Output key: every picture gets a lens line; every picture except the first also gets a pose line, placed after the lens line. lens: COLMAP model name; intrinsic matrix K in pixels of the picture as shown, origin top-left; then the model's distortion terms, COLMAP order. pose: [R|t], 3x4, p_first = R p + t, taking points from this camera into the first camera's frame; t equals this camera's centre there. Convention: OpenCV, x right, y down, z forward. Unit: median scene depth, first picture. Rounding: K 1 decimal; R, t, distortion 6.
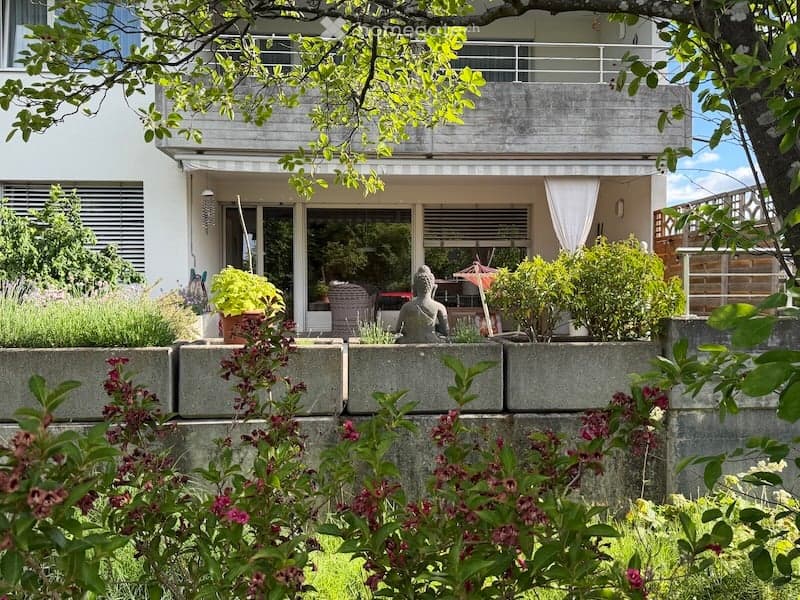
lens RADIAL K [[648.3, 0, 363.9], [0, 648.3, 301.9], [0, 0, 1]] dist [0.104394, 0.001395]
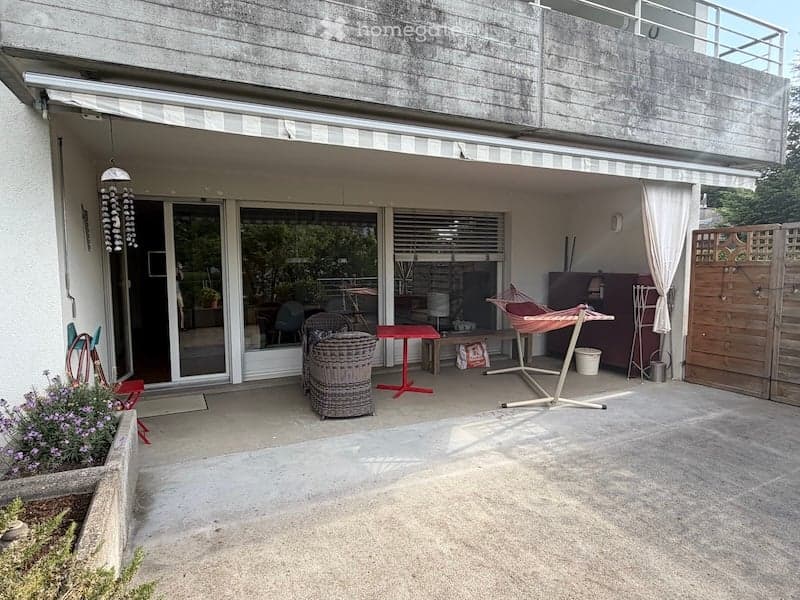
lens RADIAL K [[492.3, 0, 397.3], [0, 492.3, 303.1], [0, 0, 1]] dist [0.002156, 0.003023]
pose [[0.922736, -0.036158, 0.383732, -0.196660], [0.017025, 0.998442, 0.053143, -0.092979], [-0.385055, -0.042504, 0.921914, 0.619021]]
